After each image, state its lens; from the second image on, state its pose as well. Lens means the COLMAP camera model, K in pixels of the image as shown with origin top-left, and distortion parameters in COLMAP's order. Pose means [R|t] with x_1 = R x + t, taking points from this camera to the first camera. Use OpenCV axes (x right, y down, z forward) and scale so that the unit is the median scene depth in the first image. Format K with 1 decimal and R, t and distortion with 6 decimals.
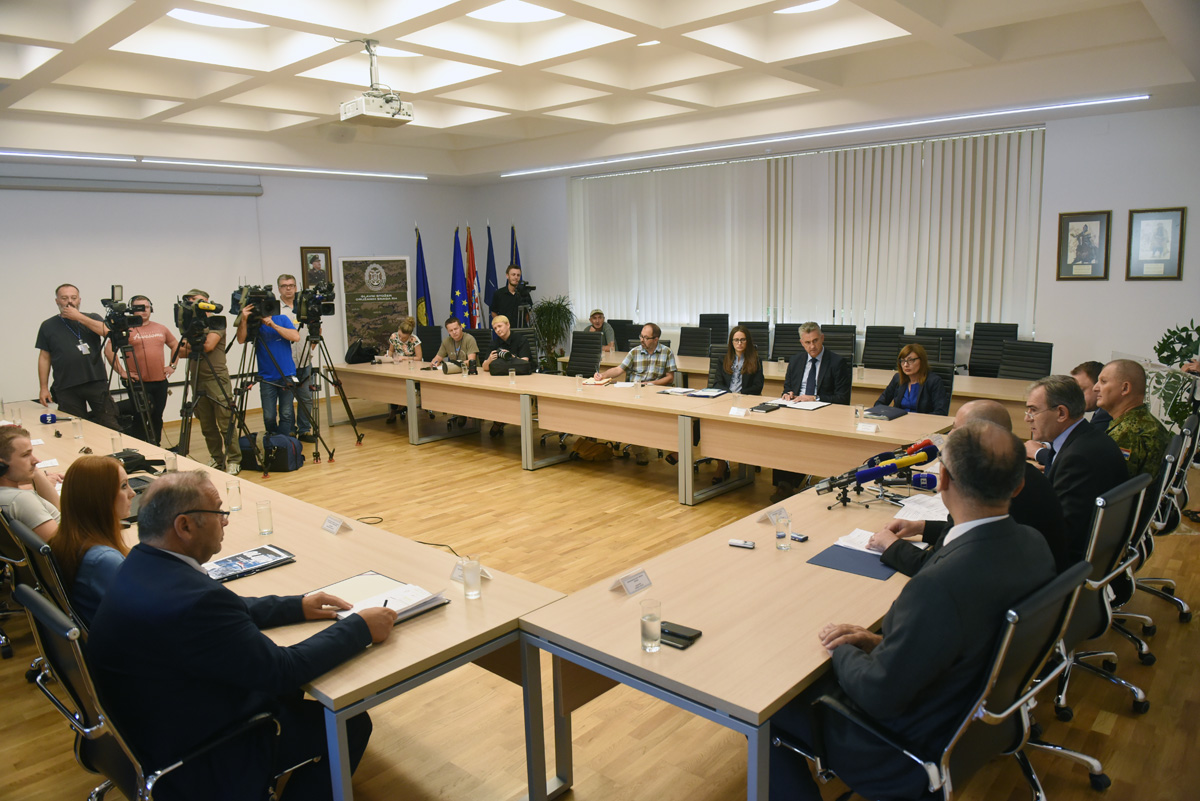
lens RADIAL K [[831.1, 0, 596.0], [0, 831.1, 395.4], [0, 0, 1]] dist [-0.037750, -0.009175]
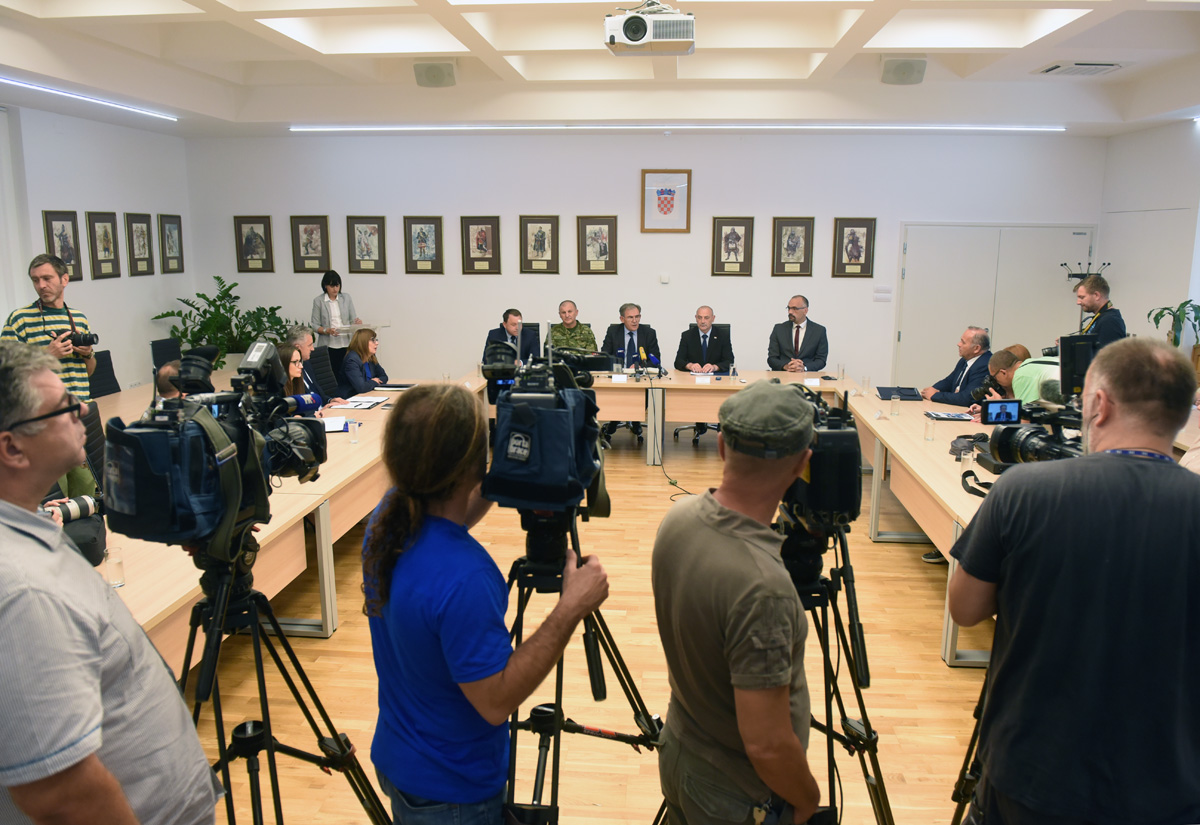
lens RADIAL K [[877.1, 0, 604.5], [0, 877.1, 414.3], [0, 0, 1]] dist [-0.036464, -0.004371]
pose [[-0.601474, -0.141793, 0.786209, -0.716749], [0.135746, 0.951673, 0.275484, -0.214180], [-0.787275, 0.272421, -0.553159, 1.271080]]
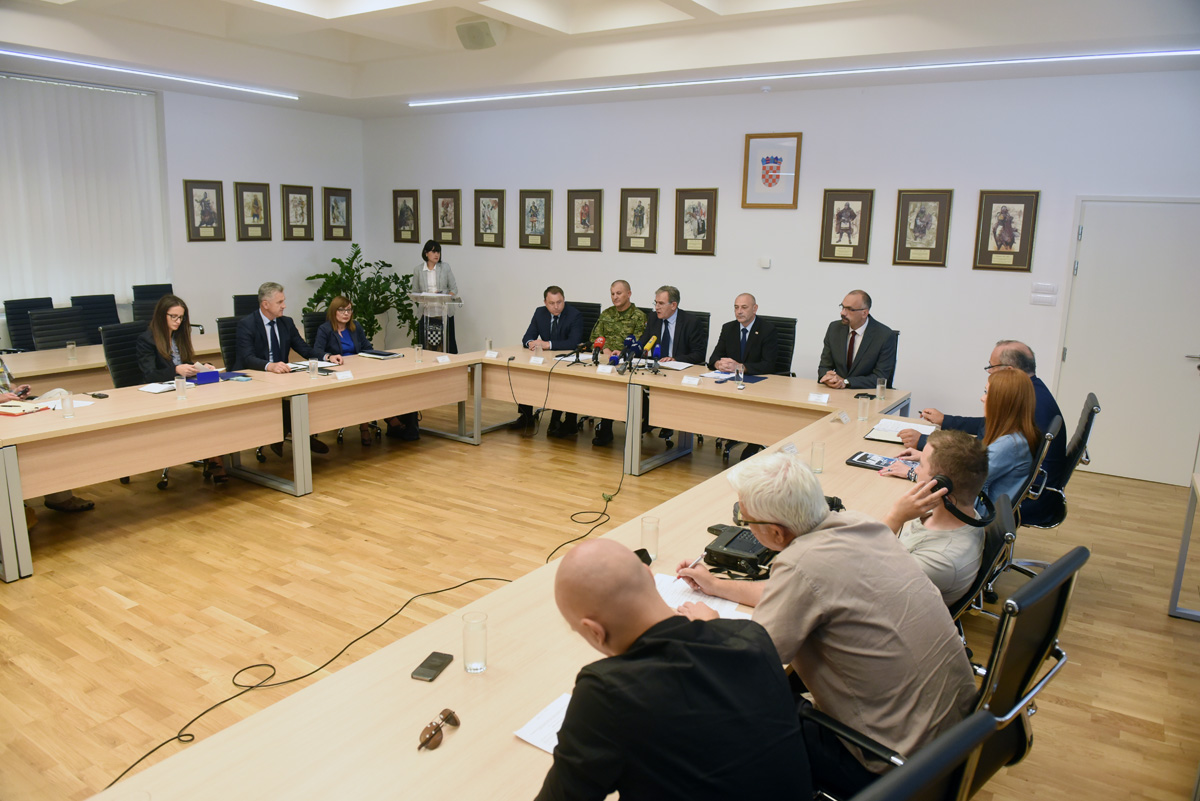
lens RADIAL K [[831.1, 0, 600.9], [0, 831.1, 400.3], [0, 0, 1]] dist [-0.037750, -0.009175]
pose [[-0.154018, -0.185082, 0.970579, -0.736794], [0.136504, 0.968894, 0.206422, -0.100262], [-0.978593, 0.164281, -0.123963, 0.736181]]
